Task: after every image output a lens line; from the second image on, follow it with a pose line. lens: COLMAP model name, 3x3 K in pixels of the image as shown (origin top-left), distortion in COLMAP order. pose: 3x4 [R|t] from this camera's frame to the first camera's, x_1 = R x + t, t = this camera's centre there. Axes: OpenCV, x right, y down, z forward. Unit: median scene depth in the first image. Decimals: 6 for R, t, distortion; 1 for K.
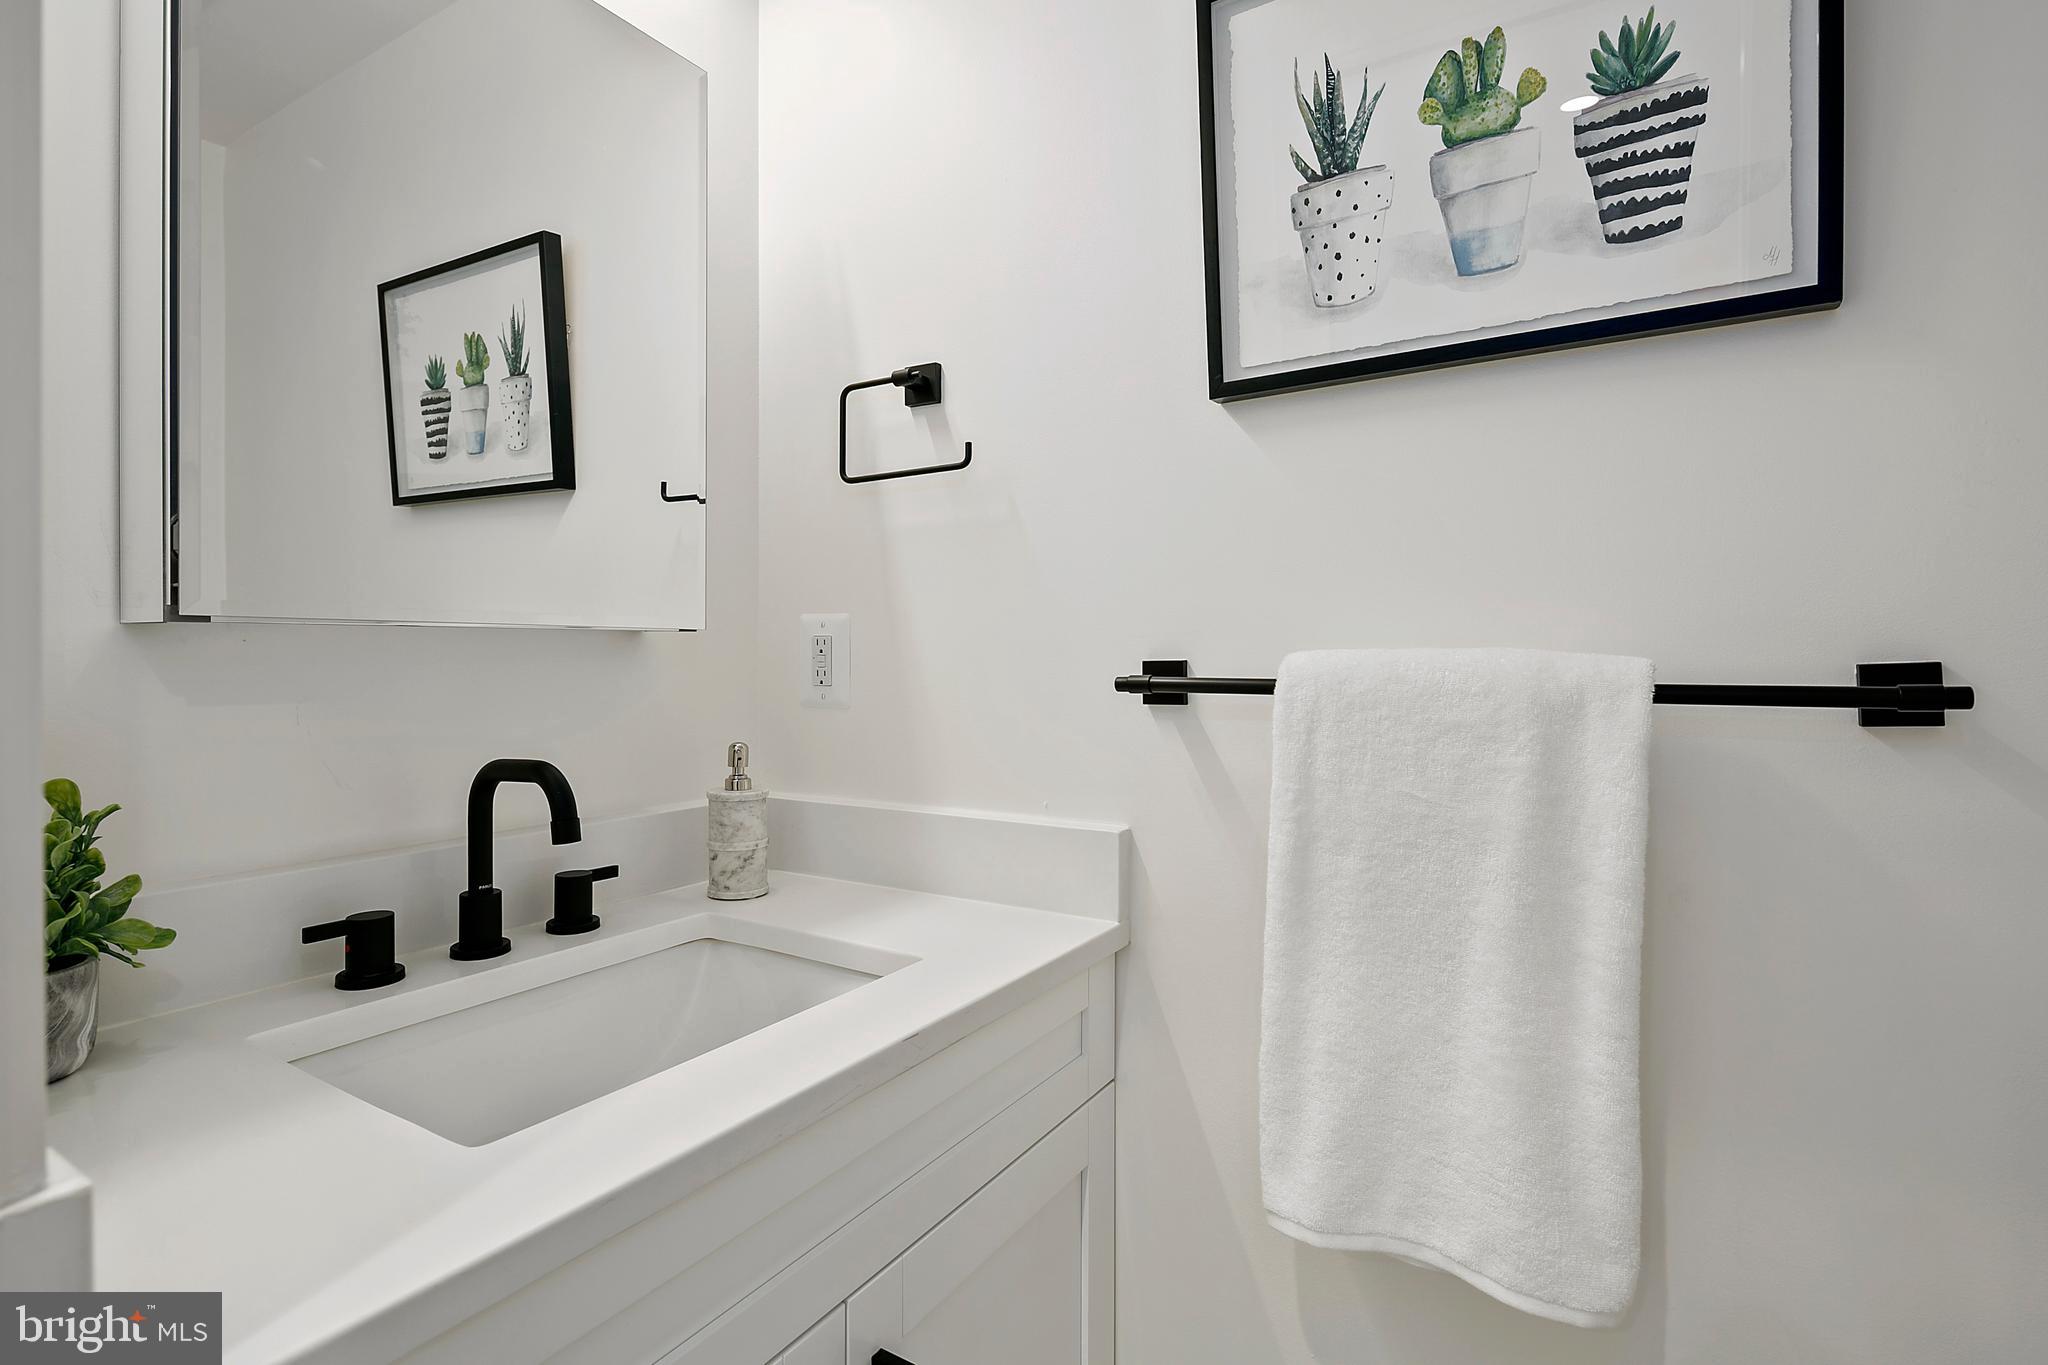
lens RADIAL K [[1008.3, 0, 1025.2], [0, 1008.3, 656.4], [0, 0, 1]] dist [0.002243, -0.000096]
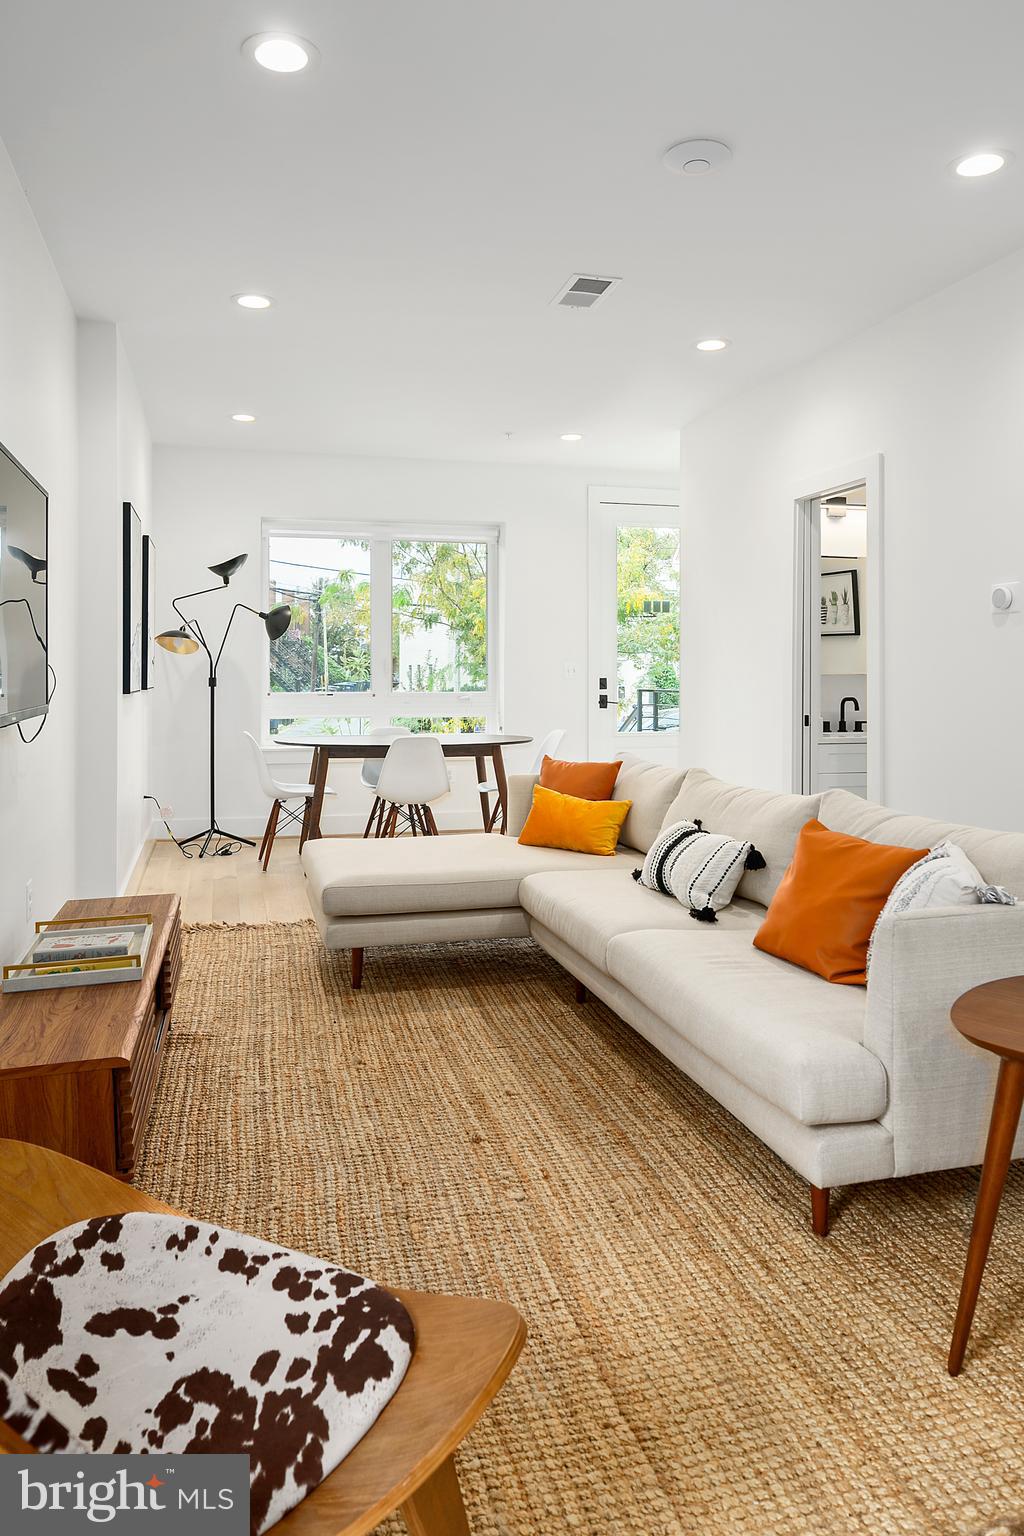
lens RADIAL K [[1026.9, 0, 510.3], [0, 1026.9, 666.8], [0, 0, 1]] dist [-0.012563, 0.001316]
pose [[0.722525, -0.006519, -0.691314, 1.248494], [-0.002924, 0.999918, -0.012484, 0.002348], [0.691339, 0.011041, 0.722447, -2.652804]]
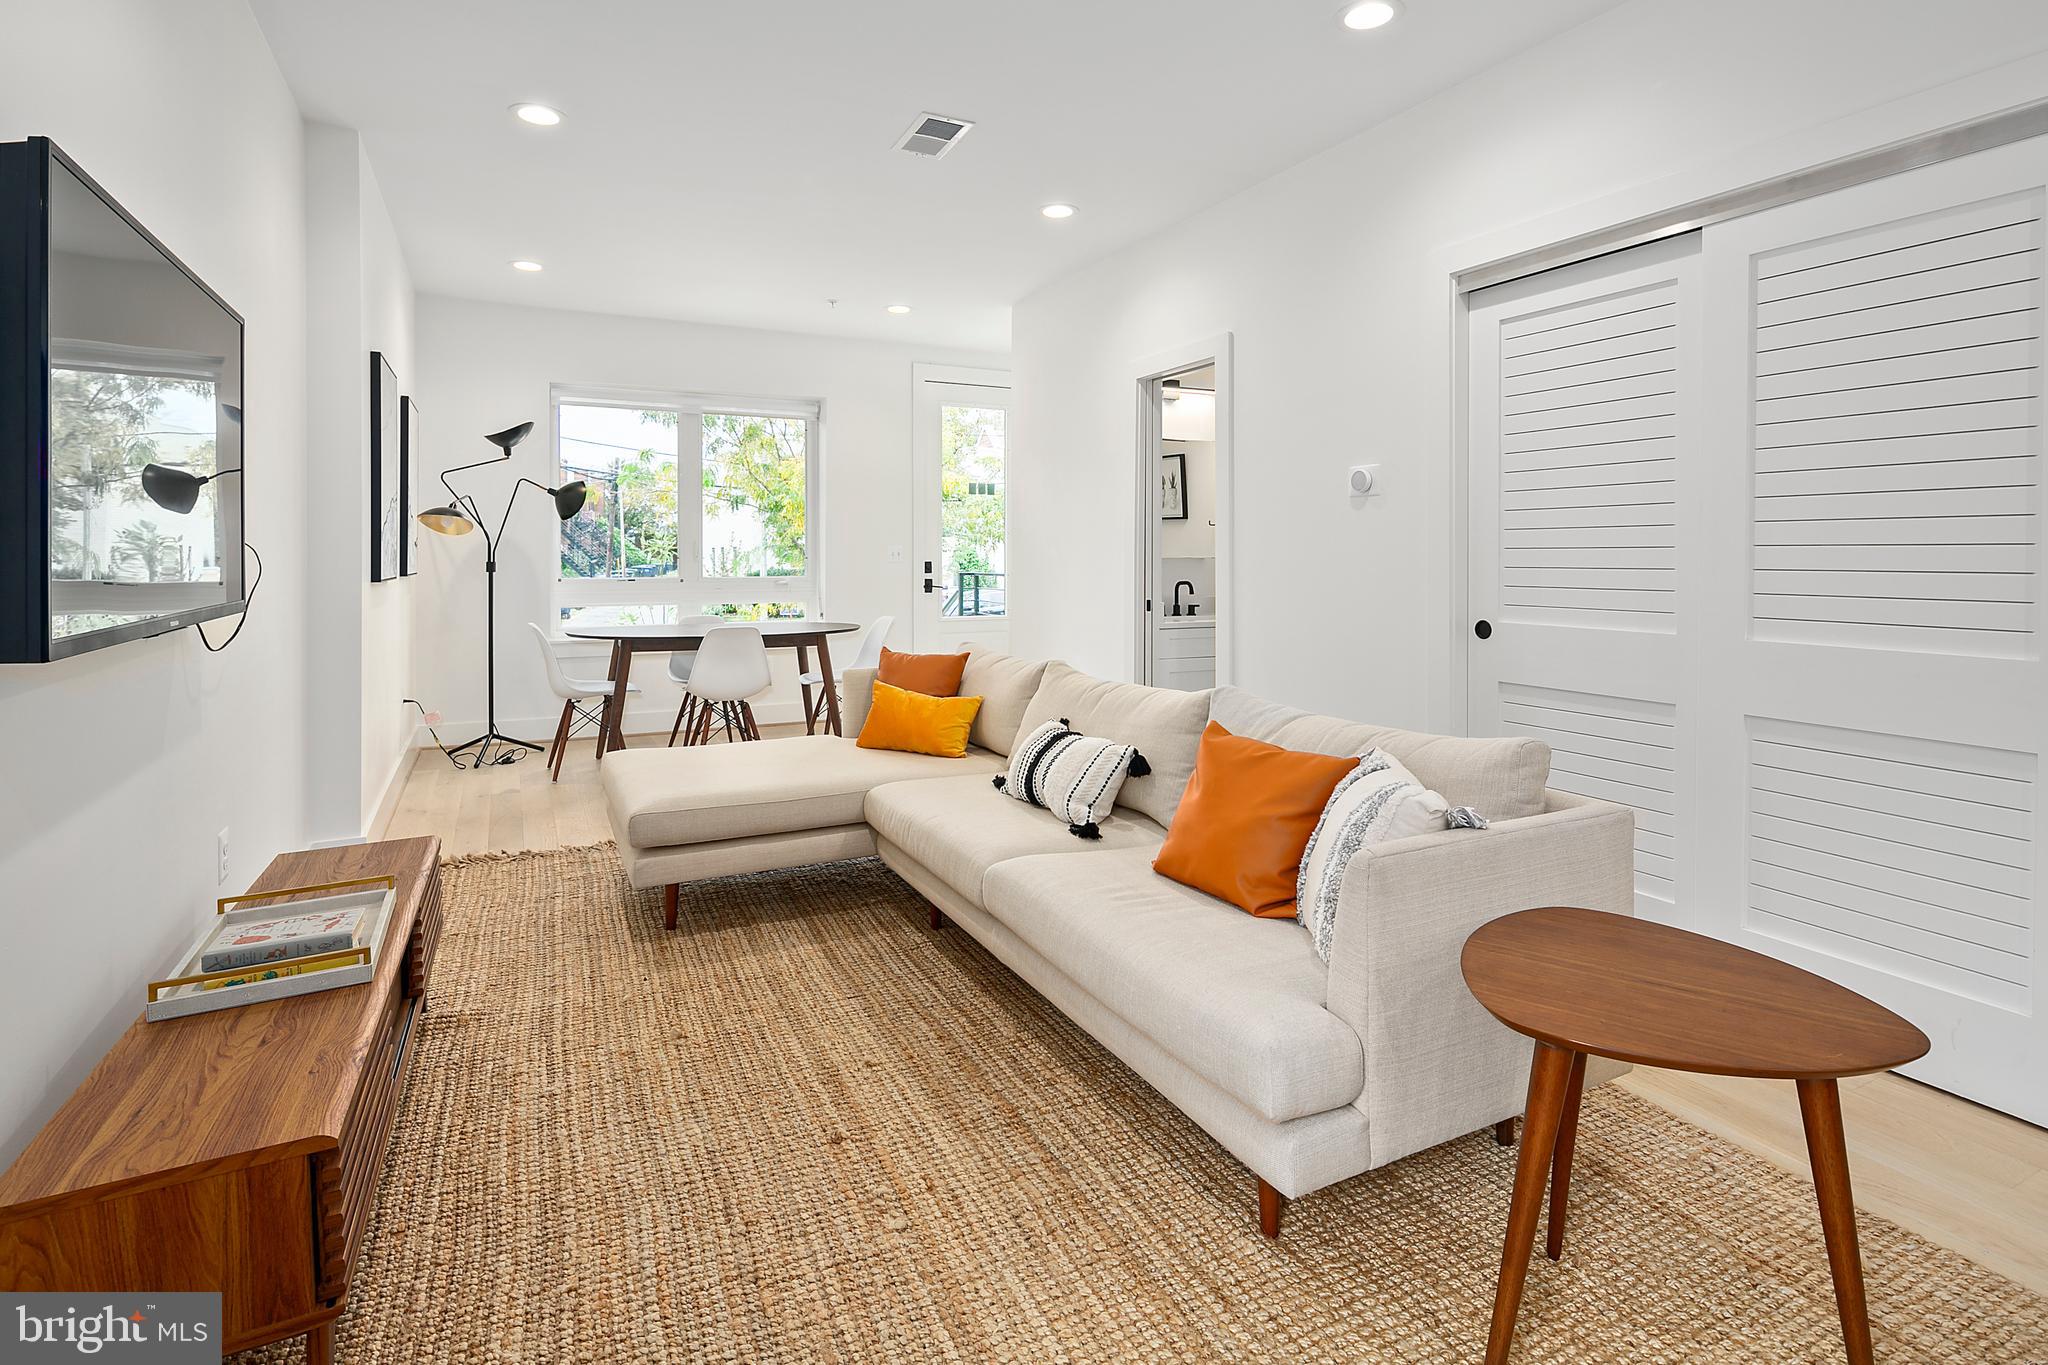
lens RADIAL K [[987.2, 0, 1014.8], [0, 987.2, 555.0], [0, 0, 1]] dist [0.002177, -0.003851]
pose [[0.845900, -0.002728, -0.533334, 0.977752], [-0.001385, 0.999972, -0.007312, -0.003726], [0.533339, 0.006924, 0.845873, -2.476732]]
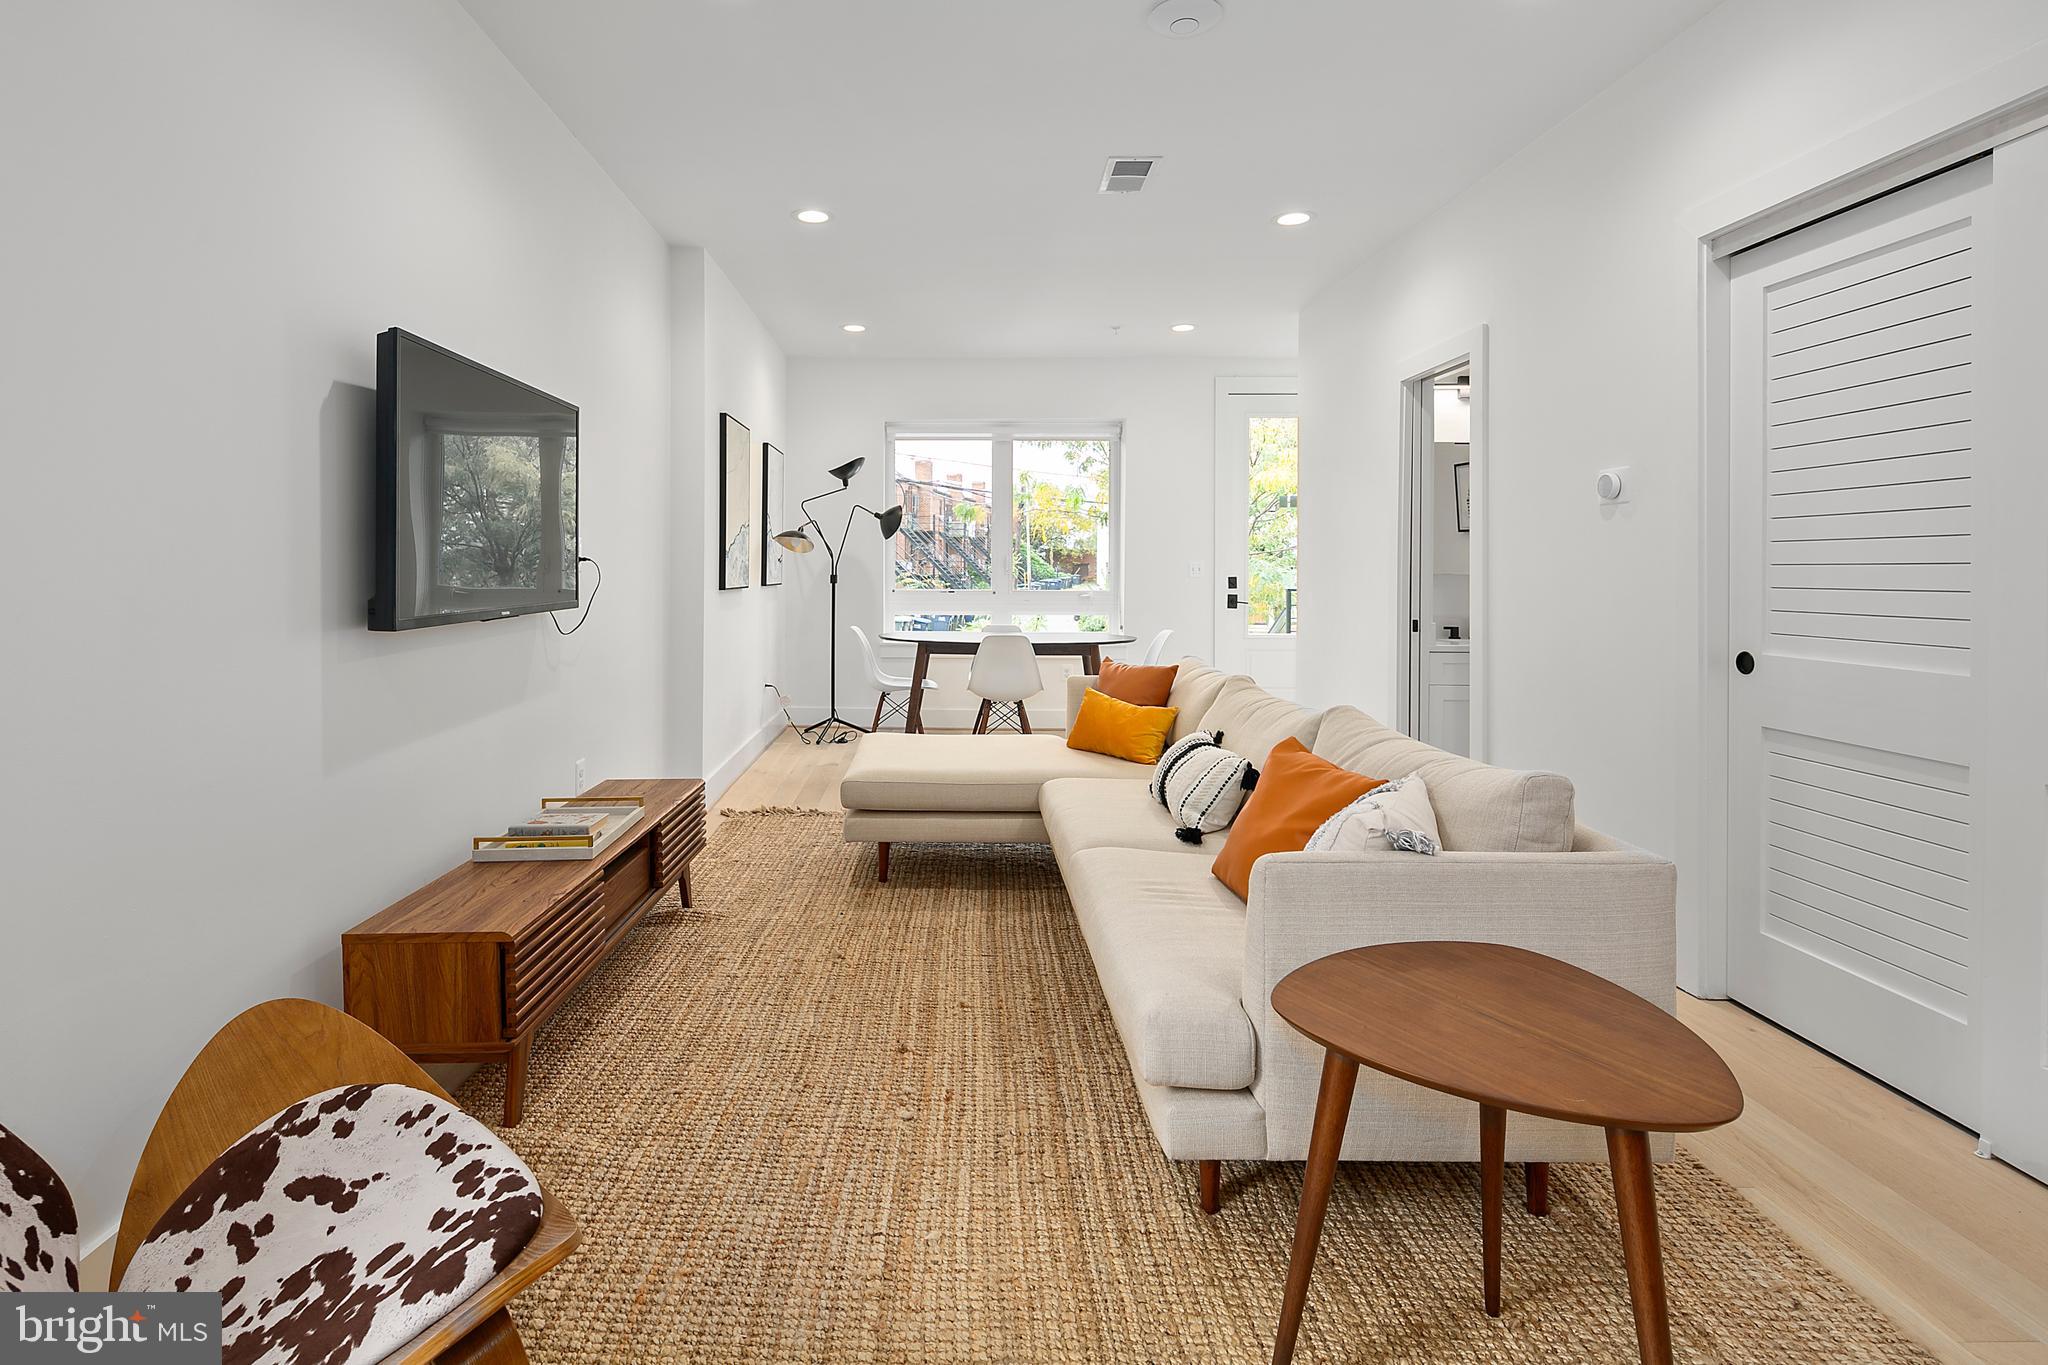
lens RADIAL K [[1001.7, 0, 948.1], [0, 1001.7, 562.2], [0, 0, 1]] dist [0.003689, -0.005931]
pose [[0.513698, -0.006952, -0.857943, 1.439523], [-0.007572, 0.999891, -0.012637, -0.005492], [0.857938, 0.012988, 0.513589, -2.295957]]
